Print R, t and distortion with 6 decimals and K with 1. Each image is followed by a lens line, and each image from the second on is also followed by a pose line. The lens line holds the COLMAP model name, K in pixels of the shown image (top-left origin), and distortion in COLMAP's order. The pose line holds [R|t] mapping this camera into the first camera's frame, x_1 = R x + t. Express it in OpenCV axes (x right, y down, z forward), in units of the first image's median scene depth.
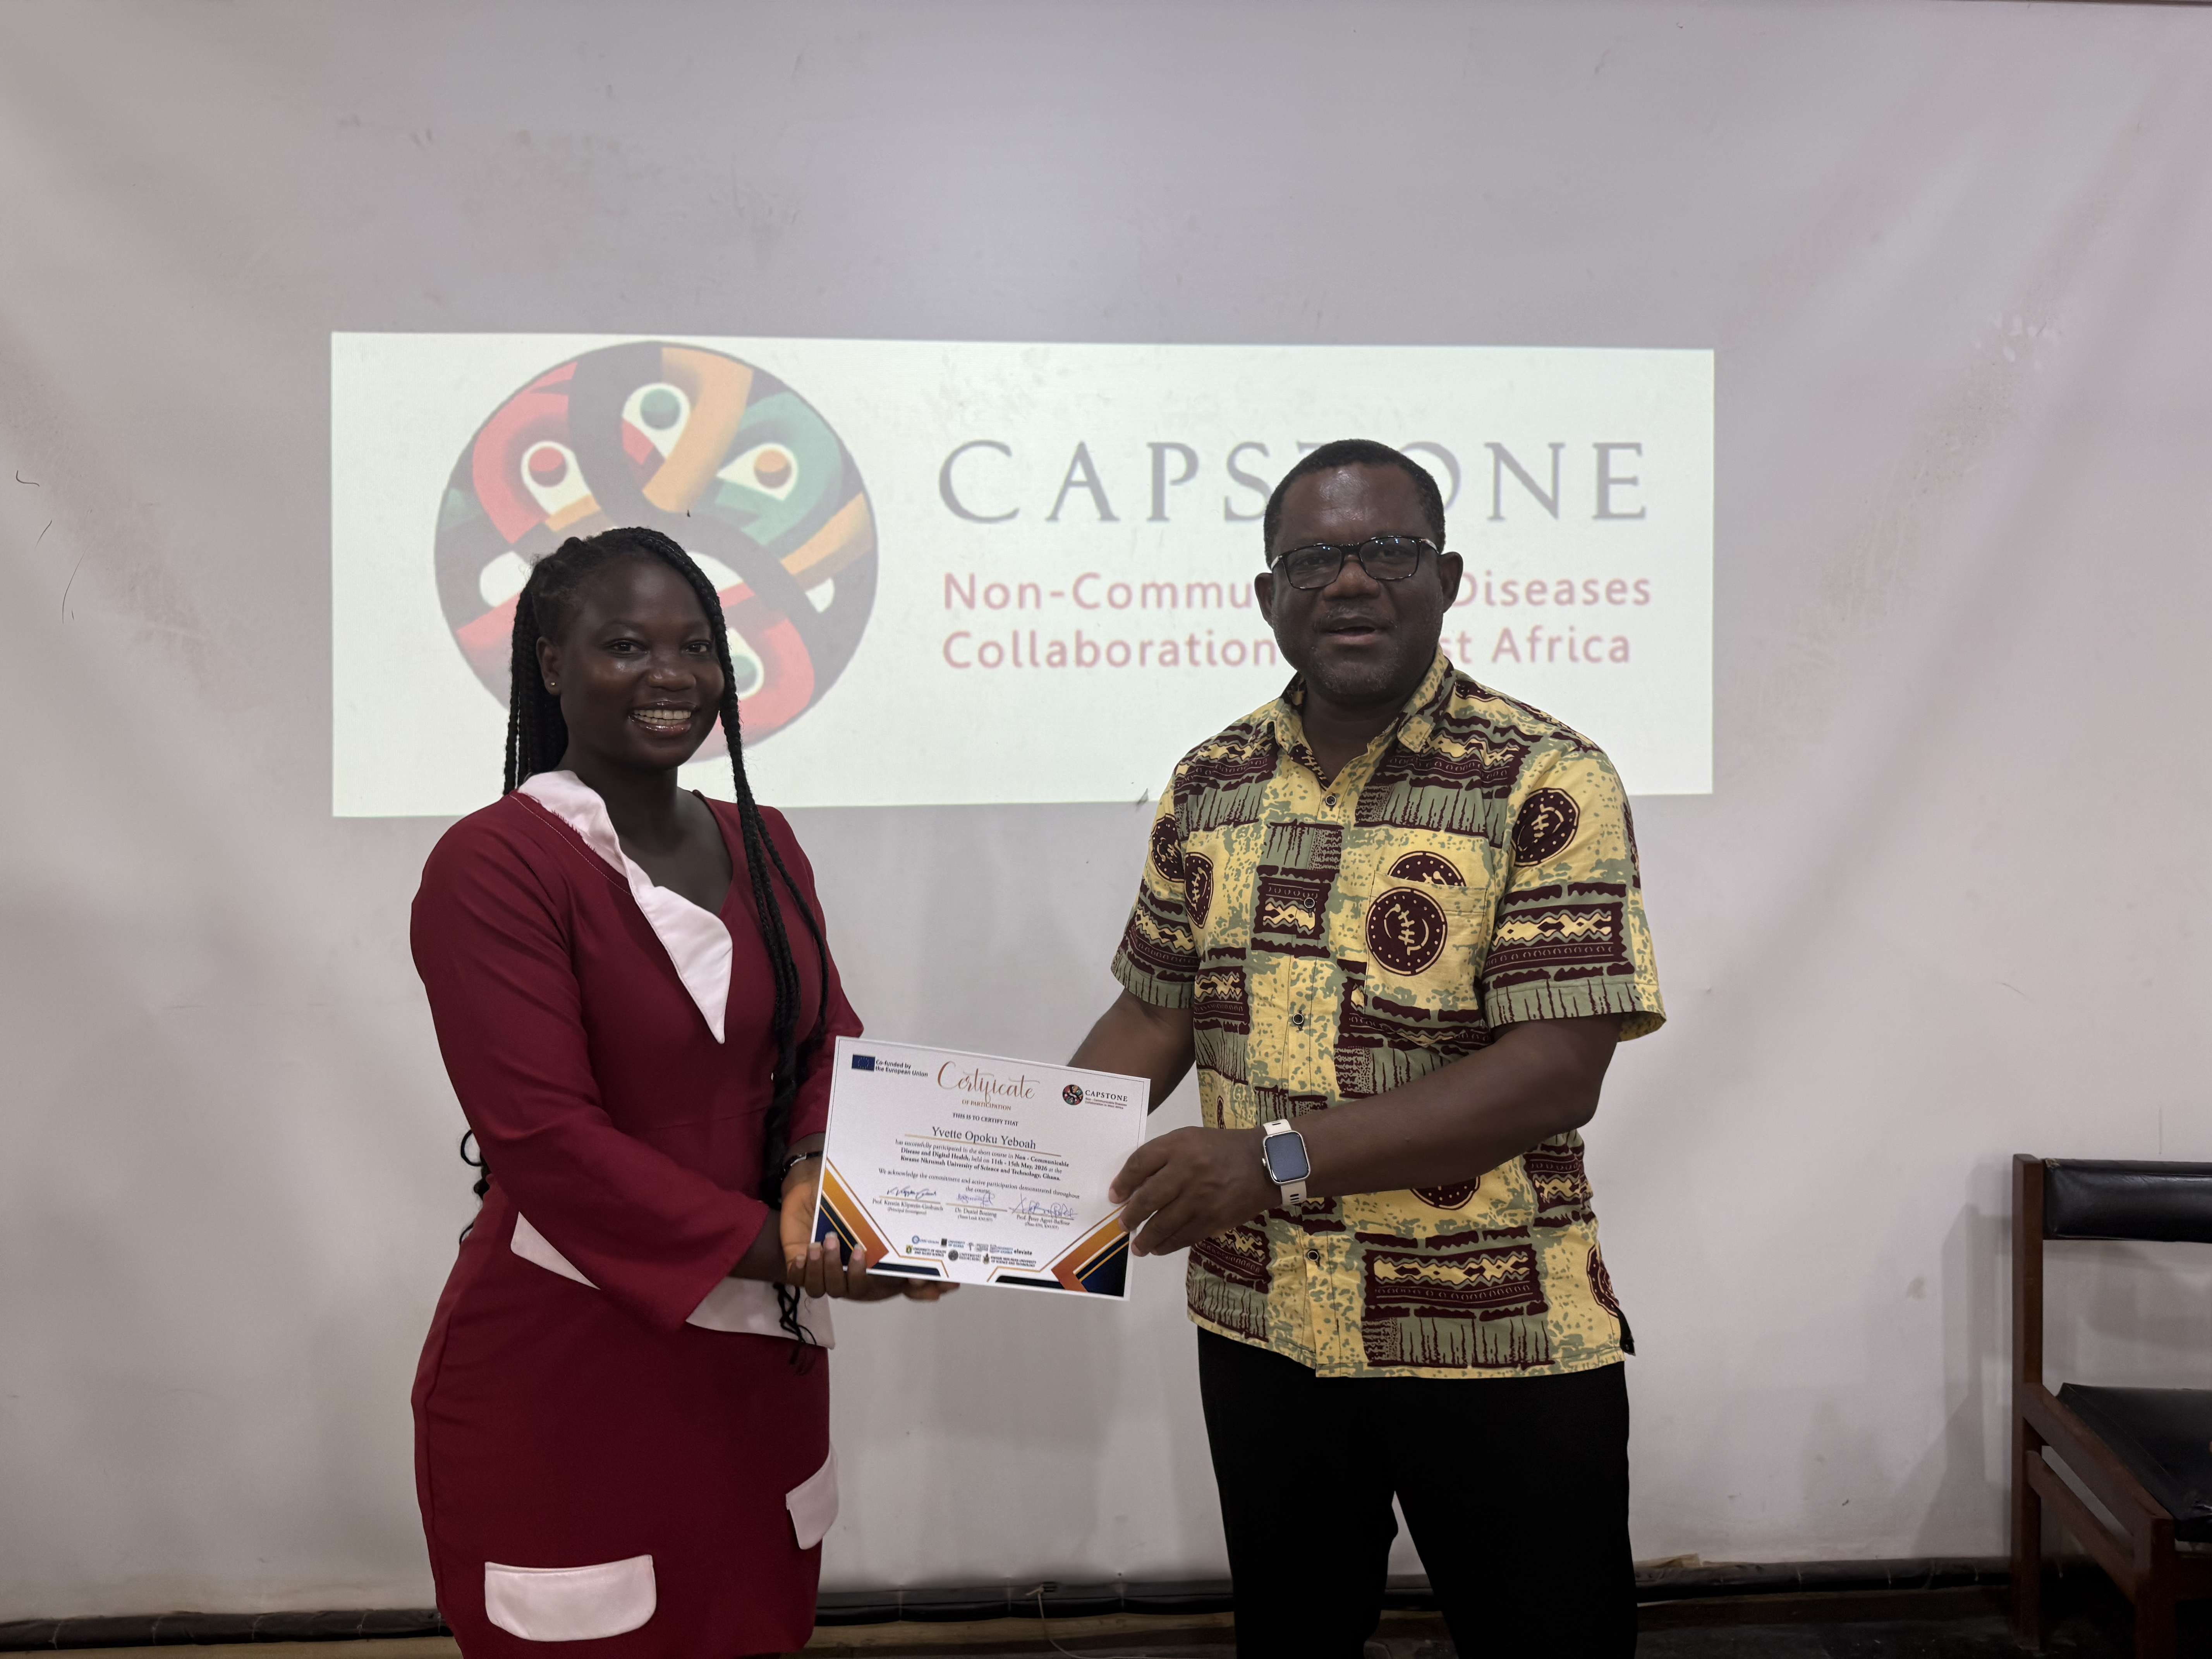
lens RADIAL K [[1416.3, 0, 1100.0], [0, 1416.3, 813.8], [0, 0, 1]] dist [0.126772, -0.155415]
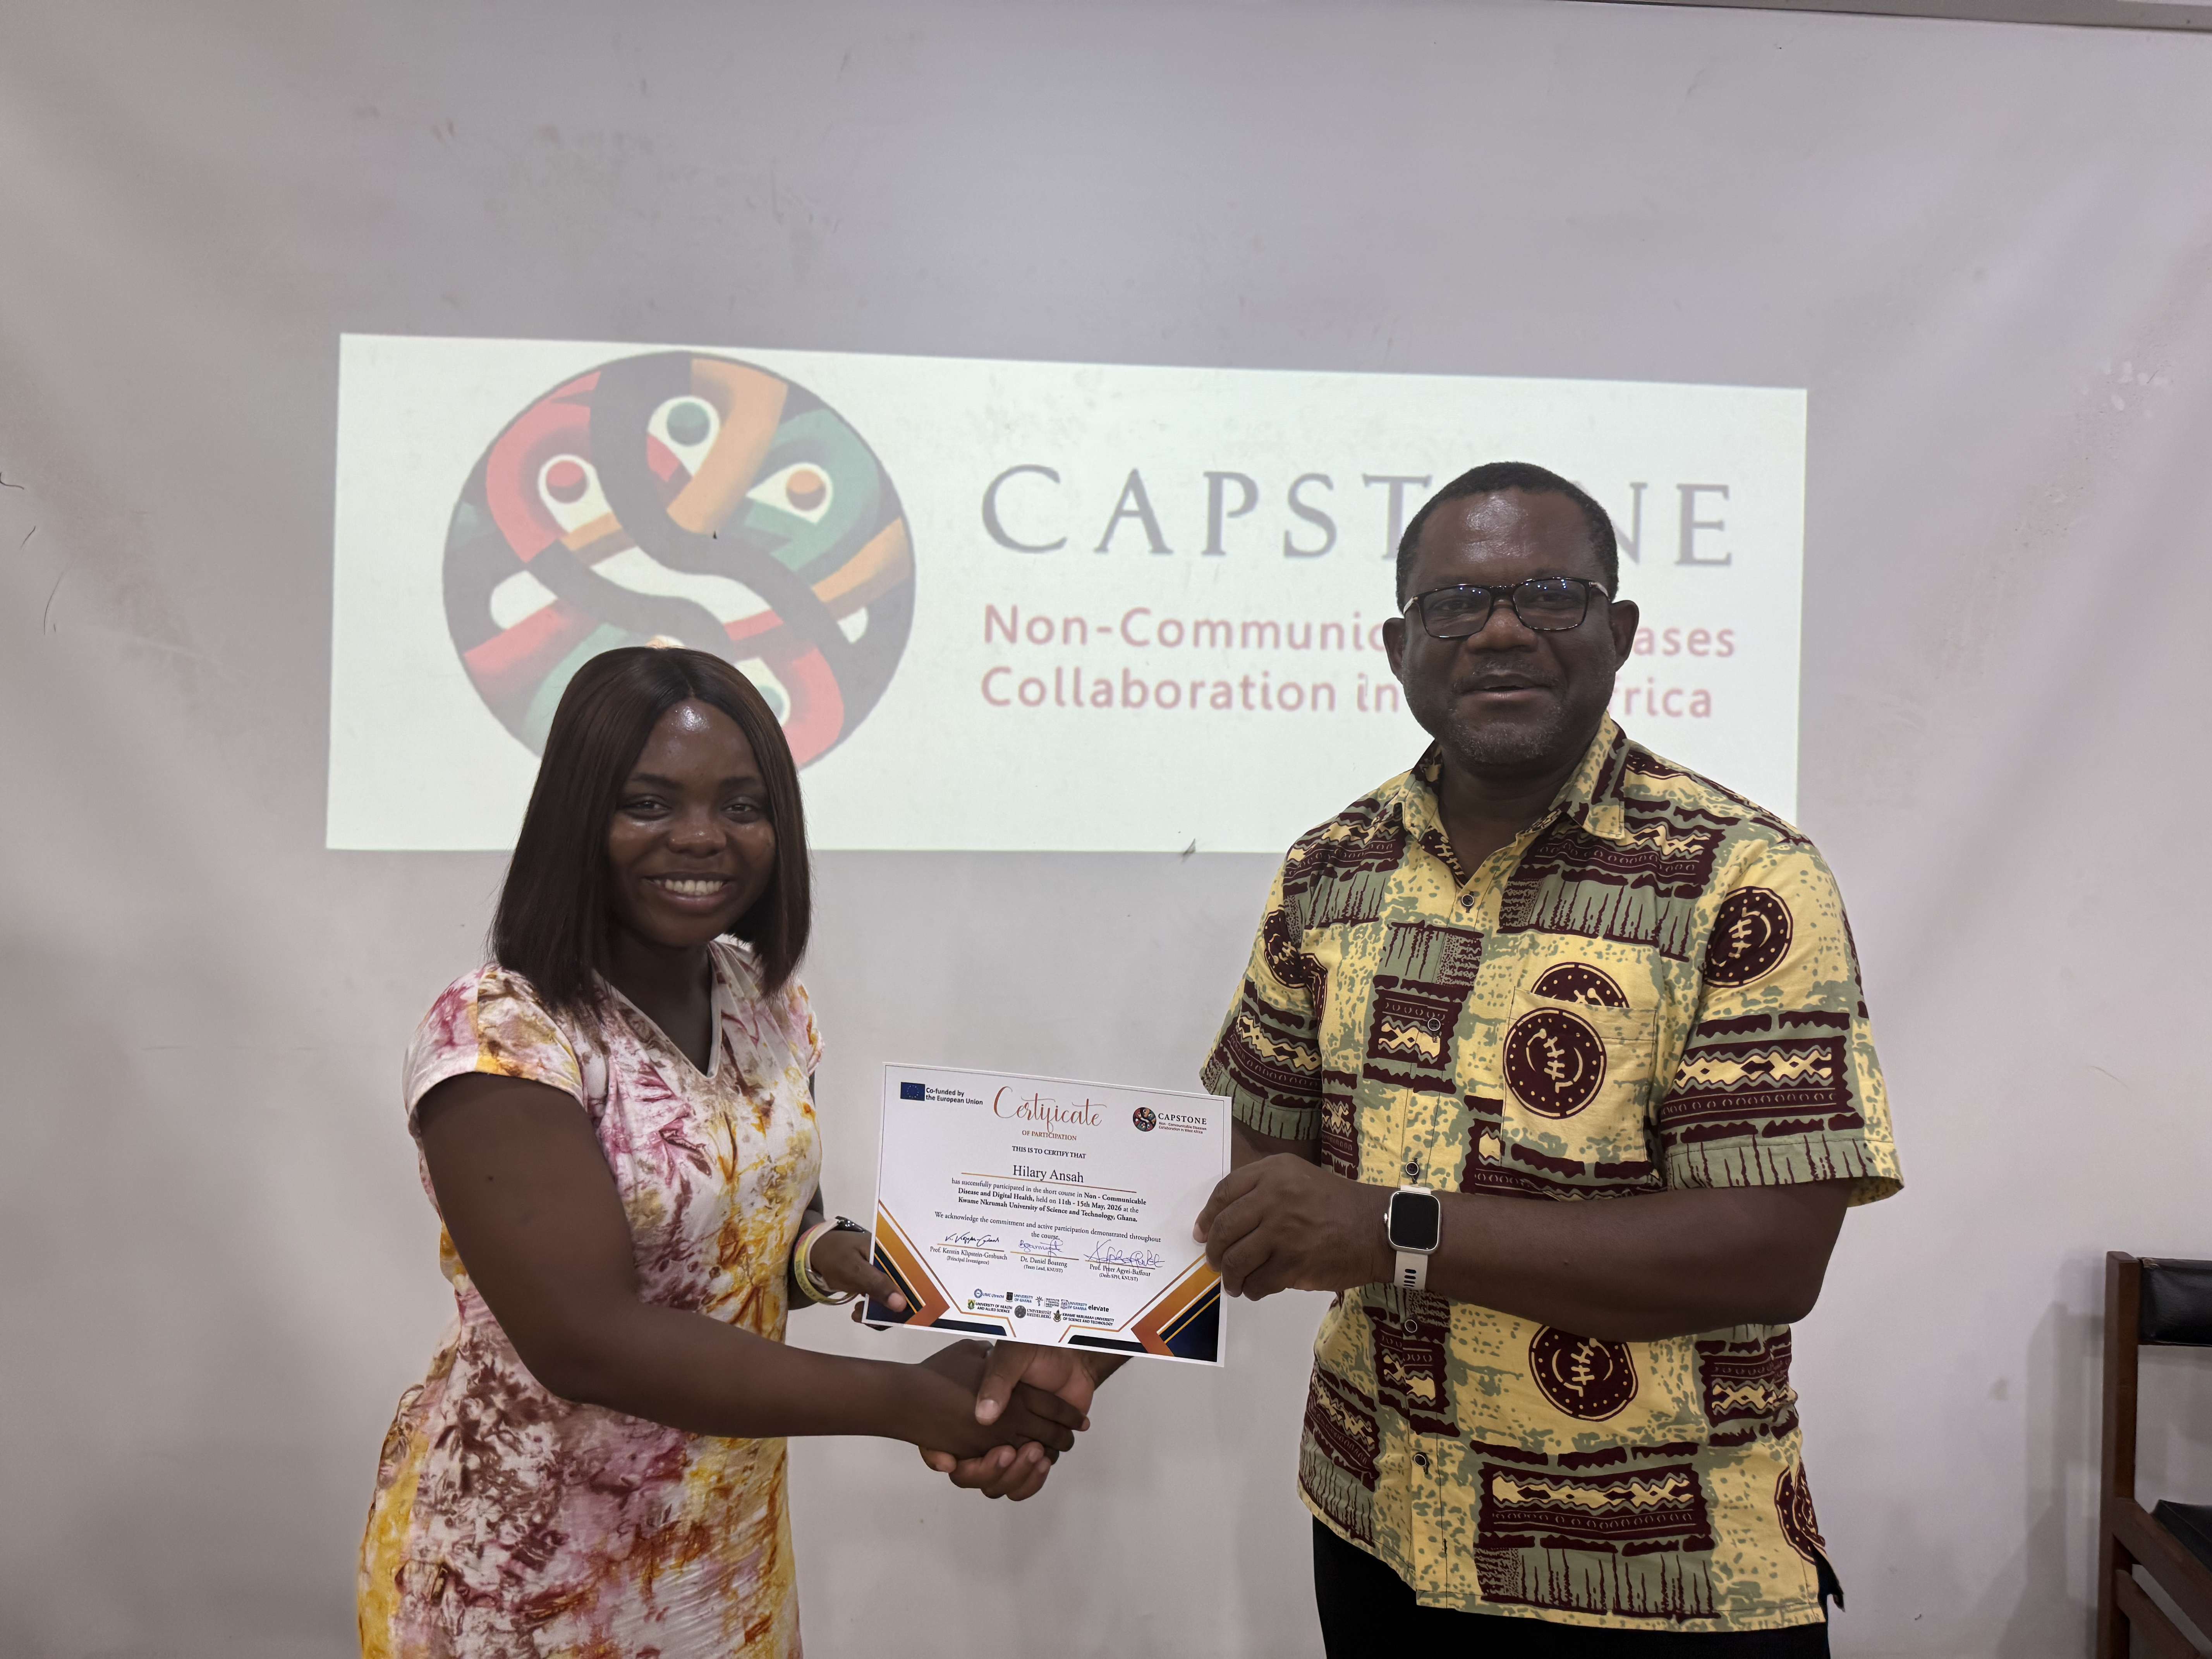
lens RADIAL K [[1358.1, 0, 1131.2], [0, 1358.1, 825.7], [0, 0, 1]] dist [0.105062, -0.111966]
pose [[0.999682, 0.024832, -0.004469, -0.005178], [-0.024913, 0.999508, -0.019061, -0.008197], [0.003993, 0.019166, 0.999808, 0.102090]]
